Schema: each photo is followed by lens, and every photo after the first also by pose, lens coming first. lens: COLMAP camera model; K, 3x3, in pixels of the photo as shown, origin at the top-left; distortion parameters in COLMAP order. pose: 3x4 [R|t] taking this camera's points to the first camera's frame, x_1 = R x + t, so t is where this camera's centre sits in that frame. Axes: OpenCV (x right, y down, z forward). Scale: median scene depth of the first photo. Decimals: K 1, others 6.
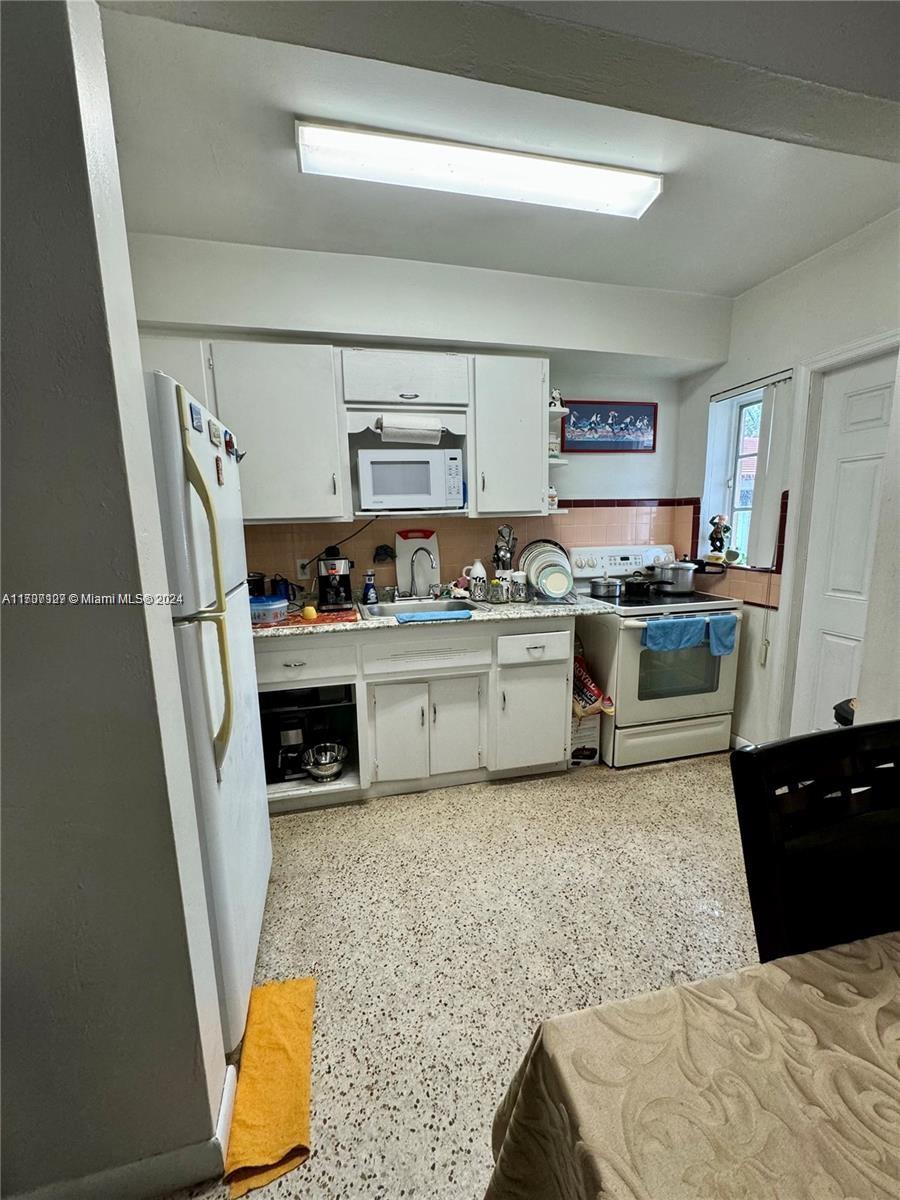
lens RADIAL K [[481.3, 0, 450.0], [0, 481.3, 602.0], [0, 0, 1]] dist [0.001126, -0.000118]
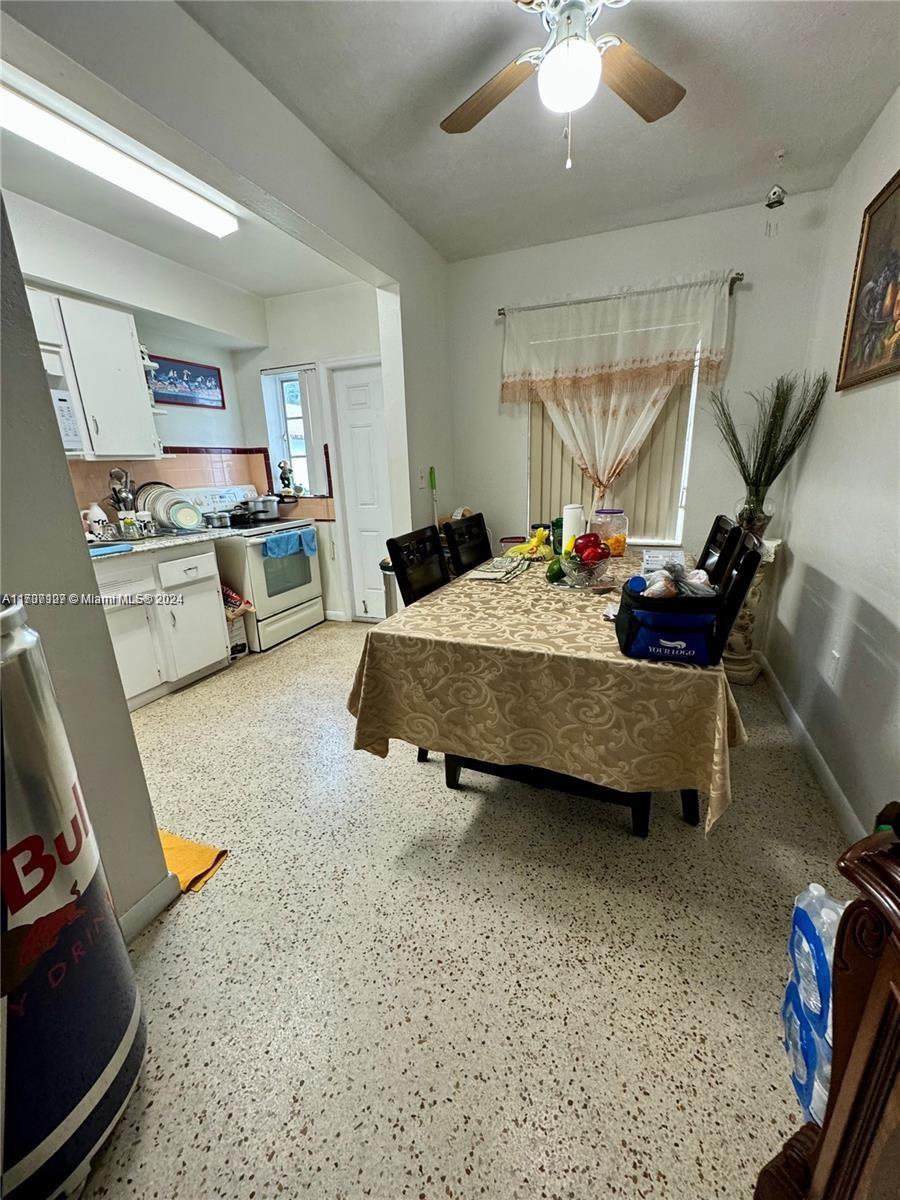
lens RADIAL K [[481.3, 0, 450.6], [0, 481.3, 603.0], [0, 0, 1]] dist [0.001126, -0.000118]
pose [[0.584168, -0.224115, 0.780077, -0.365792], [0.155600, 0.974217, 0.163368, 0.073682], [-0.796578, 0.025946, 0.603978, -0.232305]]
